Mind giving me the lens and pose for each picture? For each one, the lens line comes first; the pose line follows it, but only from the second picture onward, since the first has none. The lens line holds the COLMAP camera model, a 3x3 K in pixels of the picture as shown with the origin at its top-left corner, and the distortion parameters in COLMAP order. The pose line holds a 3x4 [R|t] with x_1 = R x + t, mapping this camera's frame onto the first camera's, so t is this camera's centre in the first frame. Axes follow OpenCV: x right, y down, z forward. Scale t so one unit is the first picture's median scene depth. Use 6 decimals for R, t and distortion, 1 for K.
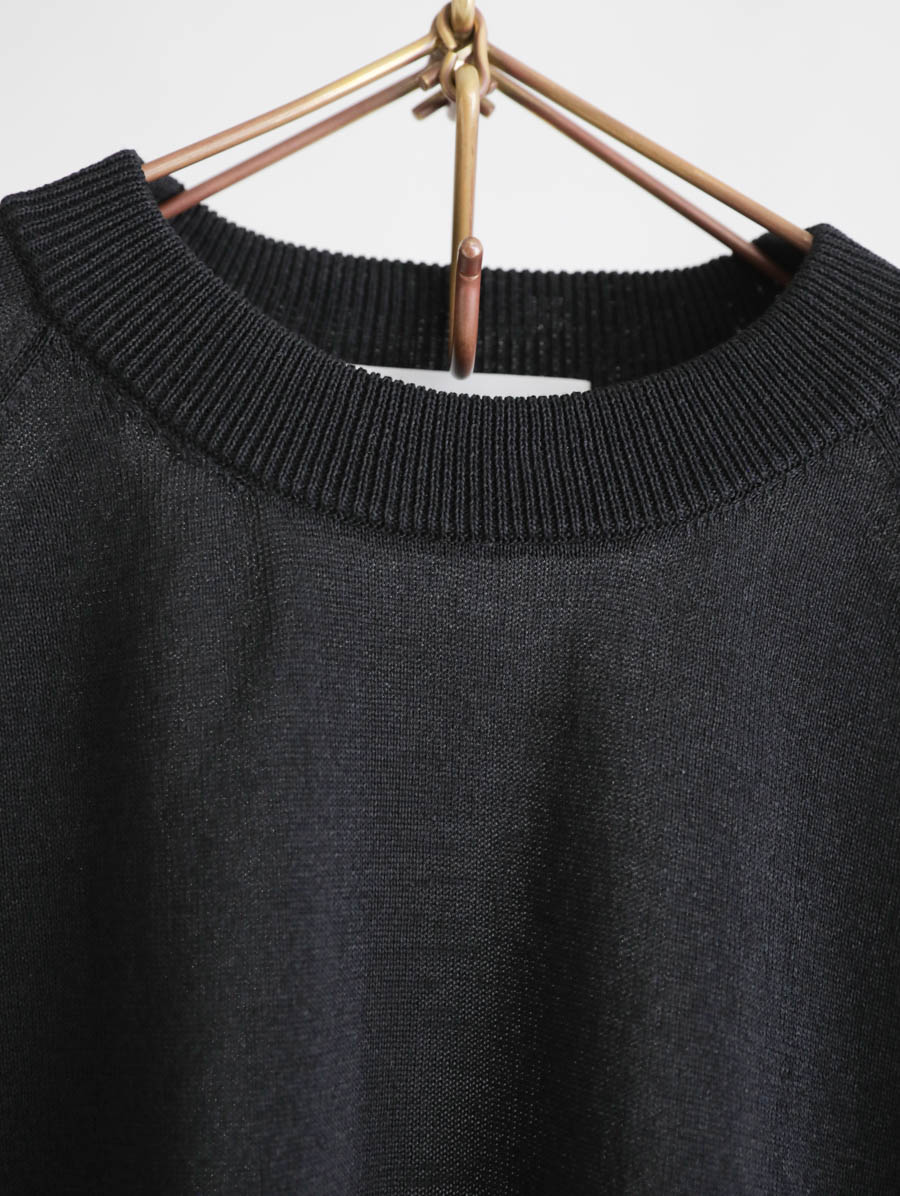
lens RADIAL K [[1684.1, 0, 450.3], [0, 1684.1, 599.1], [0, 0, 1]] dist [0.047152, 0.000000]
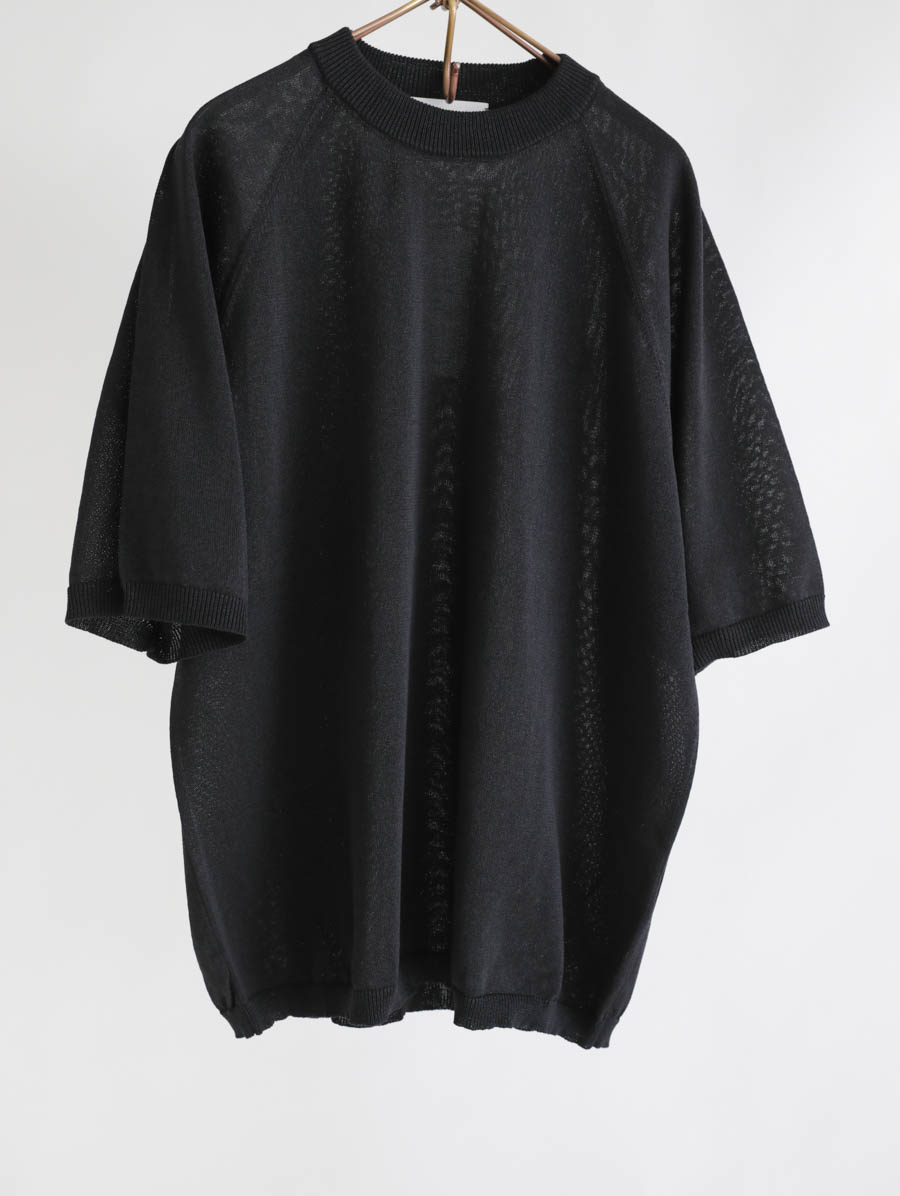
lens RADIAL K [[1684.1, 0, 445.8], [0, 1684.1, 609.9], [0, 0, 1]] dist [0.047152, 0.000000]
pose [[0.995741, -0.012649, 0.091328, -0.316802], [-0.006984, 0.977351, 0.211510, 0.131253], [-0.091935, -0.211247, 0.973100, -2.389212]]
